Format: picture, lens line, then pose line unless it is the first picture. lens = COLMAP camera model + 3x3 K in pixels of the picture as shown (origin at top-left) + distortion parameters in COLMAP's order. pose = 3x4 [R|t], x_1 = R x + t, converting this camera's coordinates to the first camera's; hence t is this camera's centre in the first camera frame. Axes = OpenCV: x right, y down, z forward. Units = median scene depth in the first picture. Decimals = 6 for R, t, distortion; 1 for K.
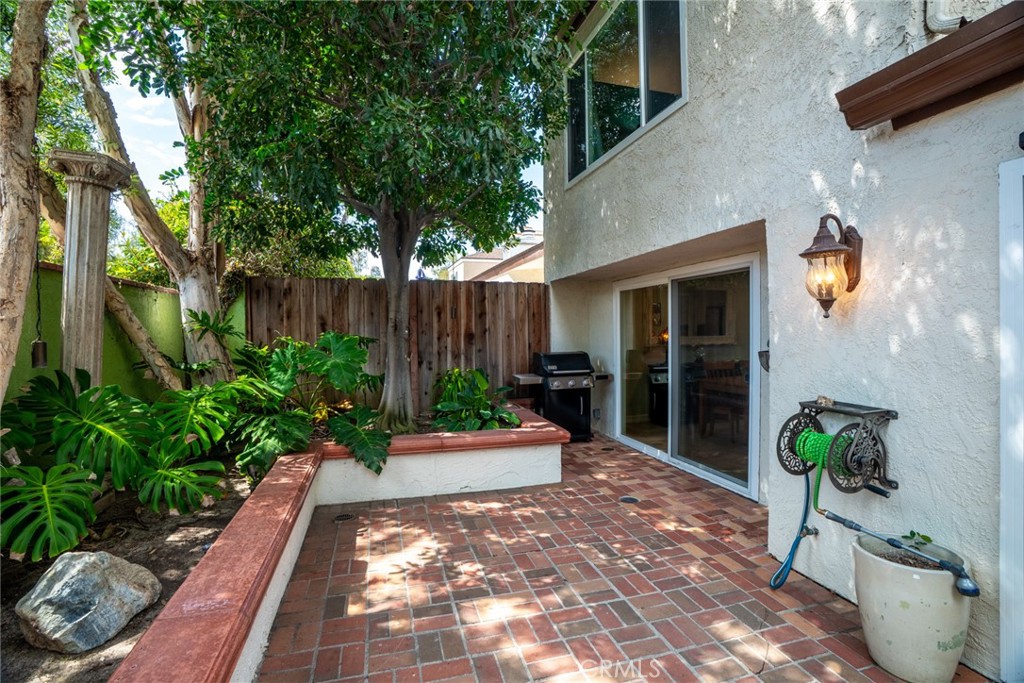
lens RADIAL K [[469.7, 0, 517.2], [0, 469.7, 330.1], [0, 0, 1]] dist [-0.040570, 0.000235]
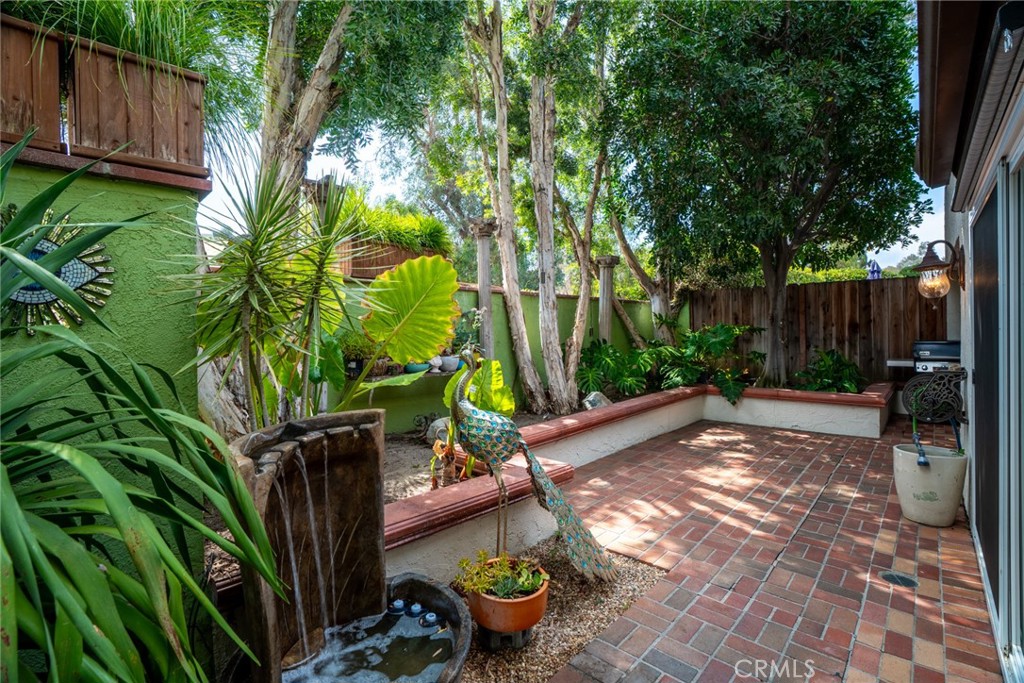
lens RADIAL K [[469.7, 0, 517.2], [0, 469.7, 330.1], [0, 0, 1]] dist [-0.040570, 0.000235]
pose [[0.521751, 0.003169, -0.853092, 0.635128], [0.014100, 0.999824, 0.012338, -0.003840], [0.852981, -0.018466, 0.521615, -0.494402]]
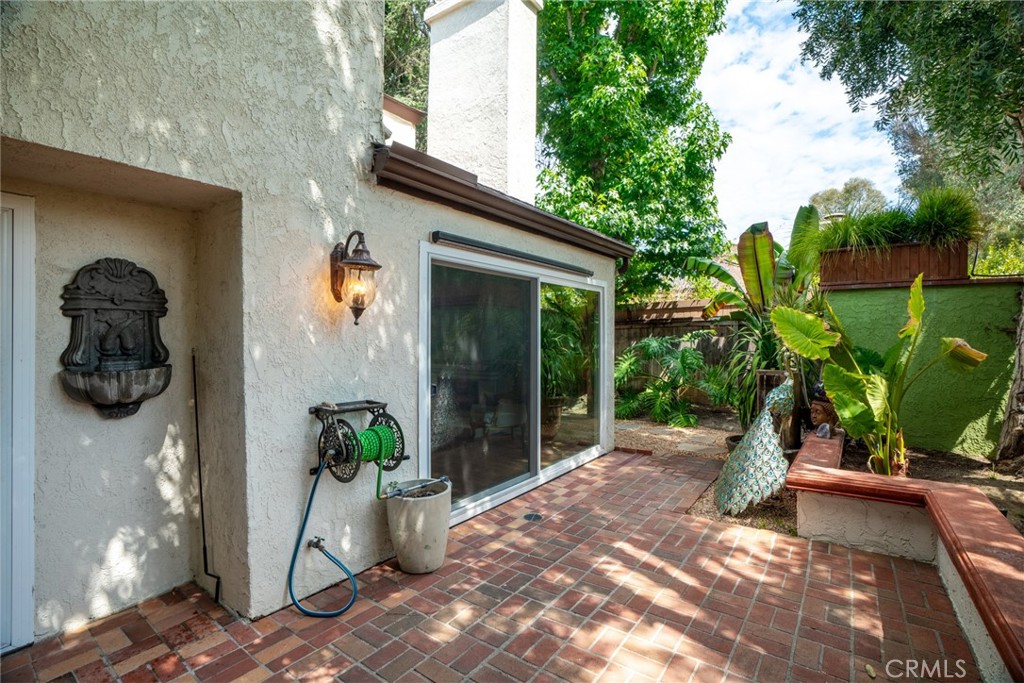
lens RADIAL K [[469.7, 0, 517.2], [0, 469.7, 330.1], [0, 0, 1]] dist [-0.040570, 0.000235]
pose [[-0.605249, 0.012262, 0.795941, -0.225821], [0.000229, 0.999884, -0.015230, 0.000507], [-0.796036, -0.009035, -0.605182, 0.706886]]
